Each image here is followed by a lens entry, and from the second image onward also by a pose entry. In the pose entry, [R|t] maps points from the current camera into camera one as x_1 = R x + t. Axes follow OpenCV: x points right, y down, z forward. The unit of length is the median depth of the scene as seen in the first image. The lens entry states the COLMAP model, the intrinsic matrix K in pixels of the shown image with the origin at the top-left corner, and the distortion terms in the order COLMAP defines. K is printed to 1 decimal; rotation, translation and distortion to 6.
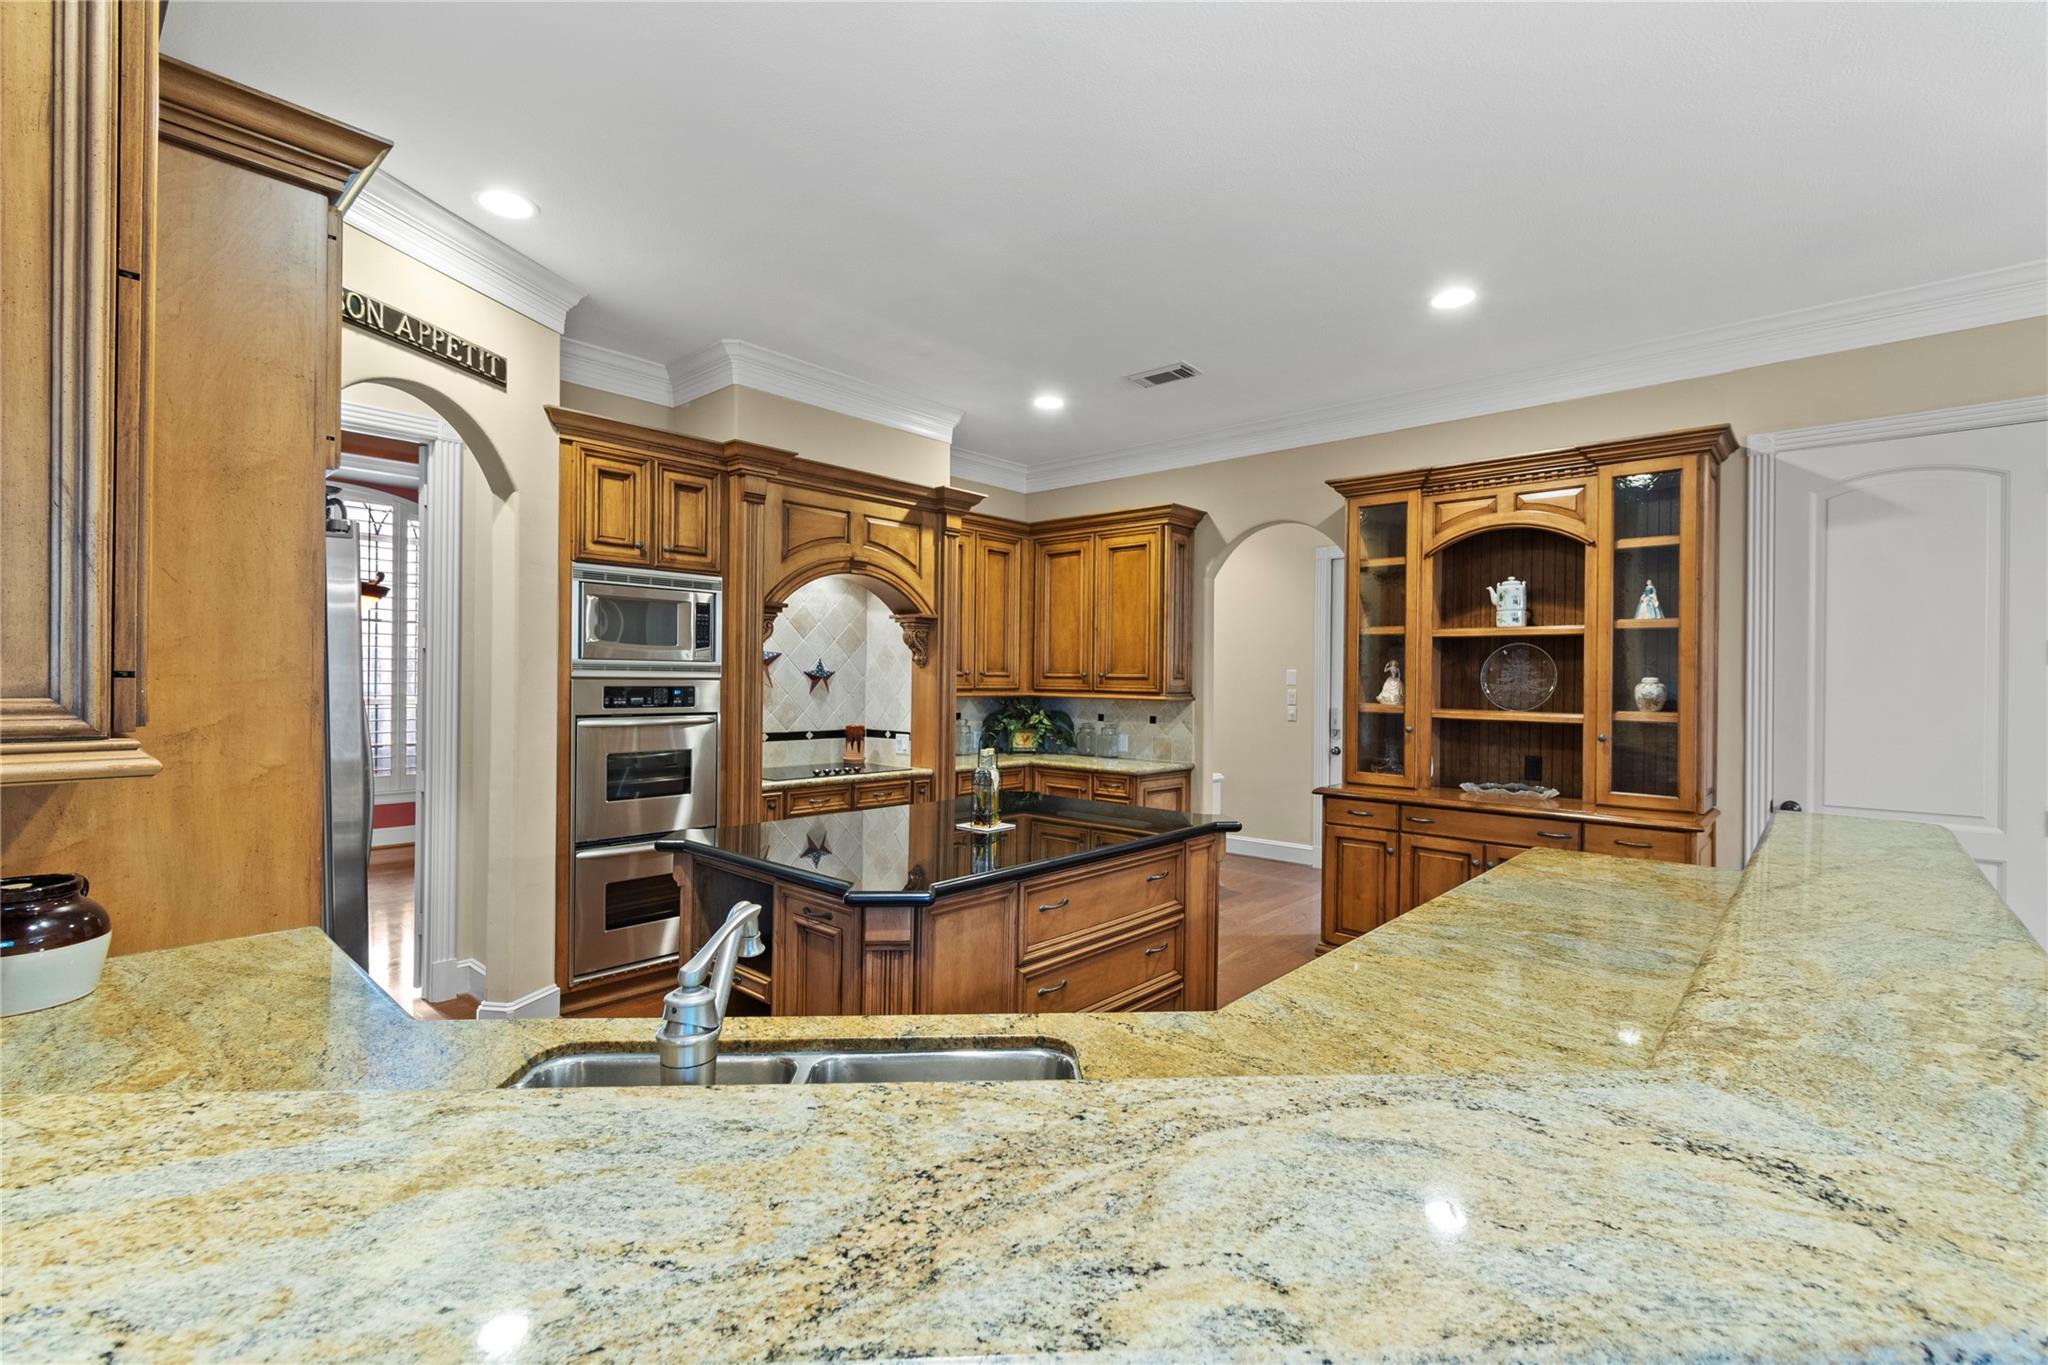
lens RADIAL K [[904.0, 0, 1021.5], [0, 904.0, 674.5], [0, 0, 1]] dist [0.004496, 0.000191]
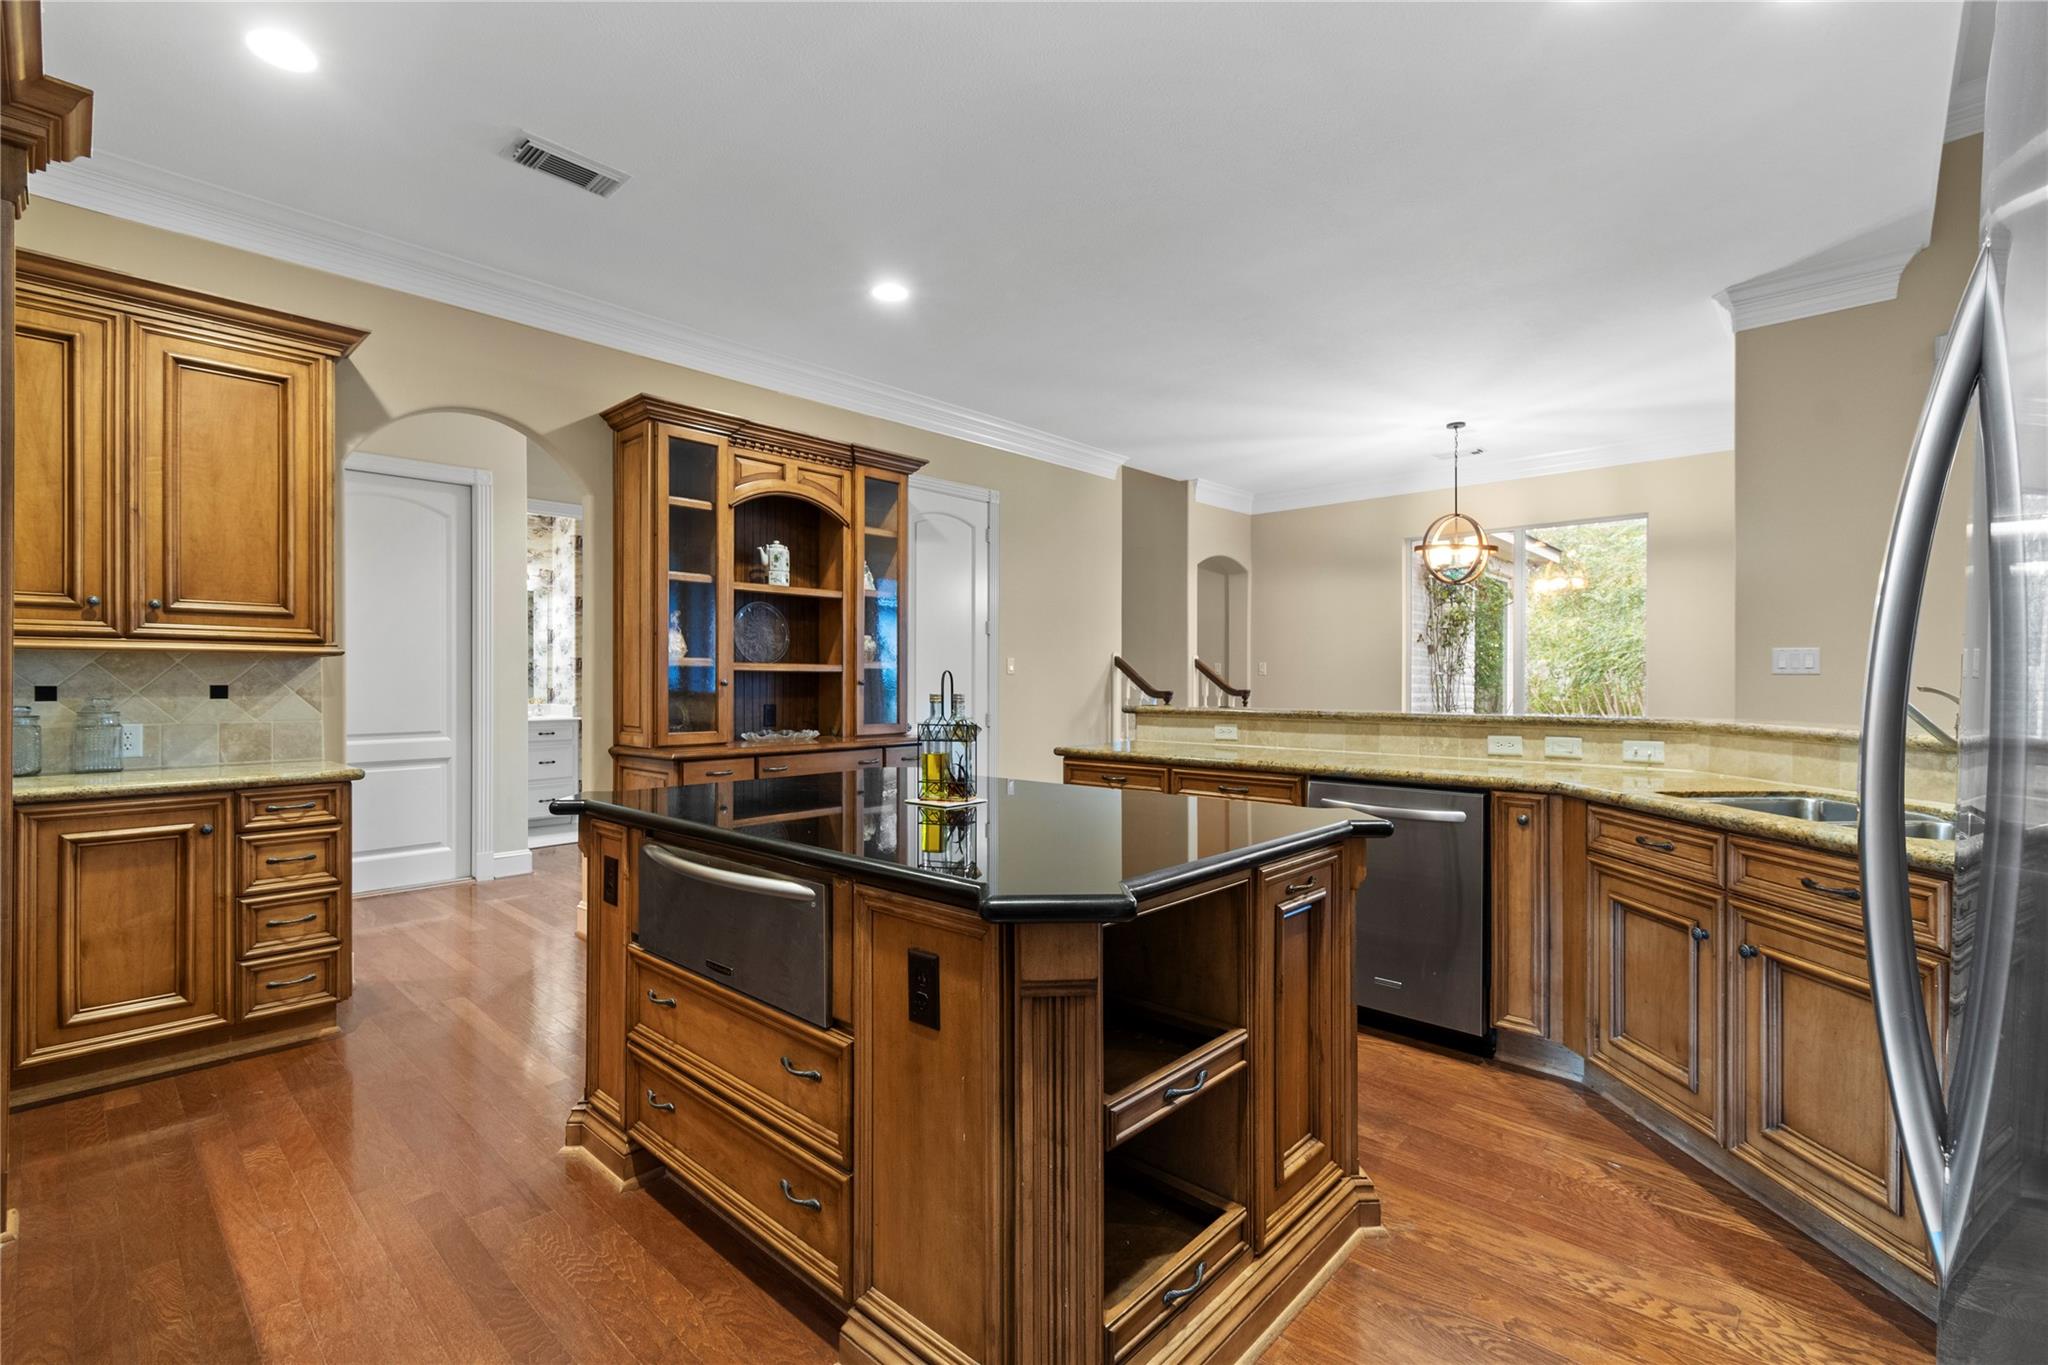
lens RADIAL K [[904.0, 0, 1026.4], [0, 904.0, 681.2], [0, 0, 1]] dist [0.004496, 0.000191]
pose [[0.017034, -0.012711, 0.999774, -0.558751], [-0.004027, 0.999910, 0.012781, 0.047818], [-0.999847, -0.004243, 0.016981, 0.683512]]
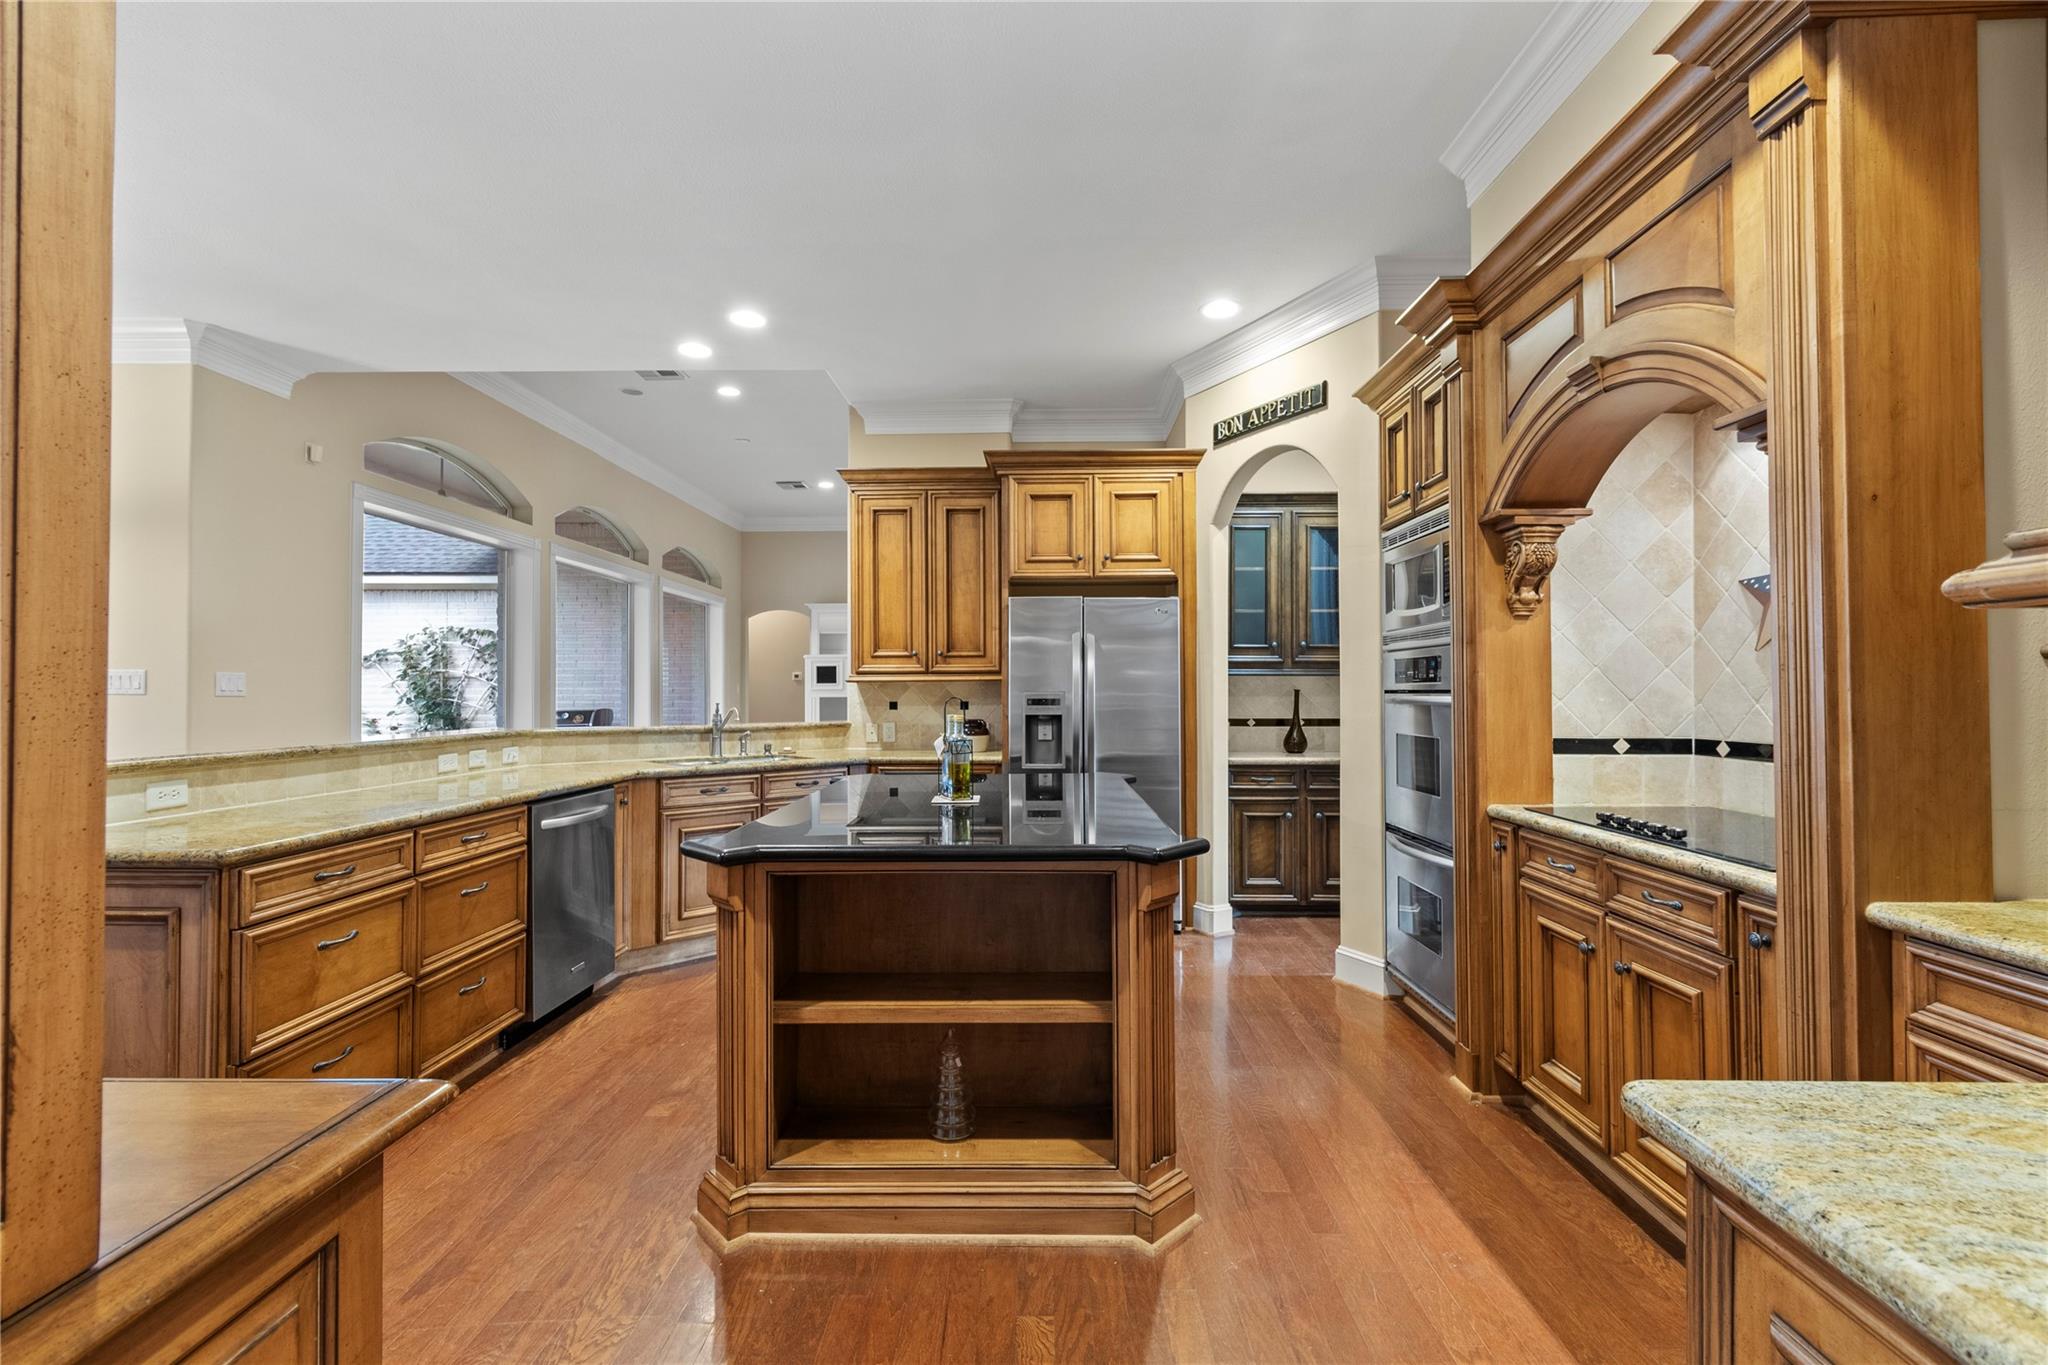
lens RADIAL K [[904.0, 0, 1026.4], [0, 904.0, 681.2], [0, 0, 1]] dist [0.004496, 0.000191]
pose [[-0.755023, -0.017393, -0.655468, 0.378400], [-0.004142, 0.999755, -0.021758, 0.050783], [0.655685, -0.013712, -0.754910, 1.290874]]
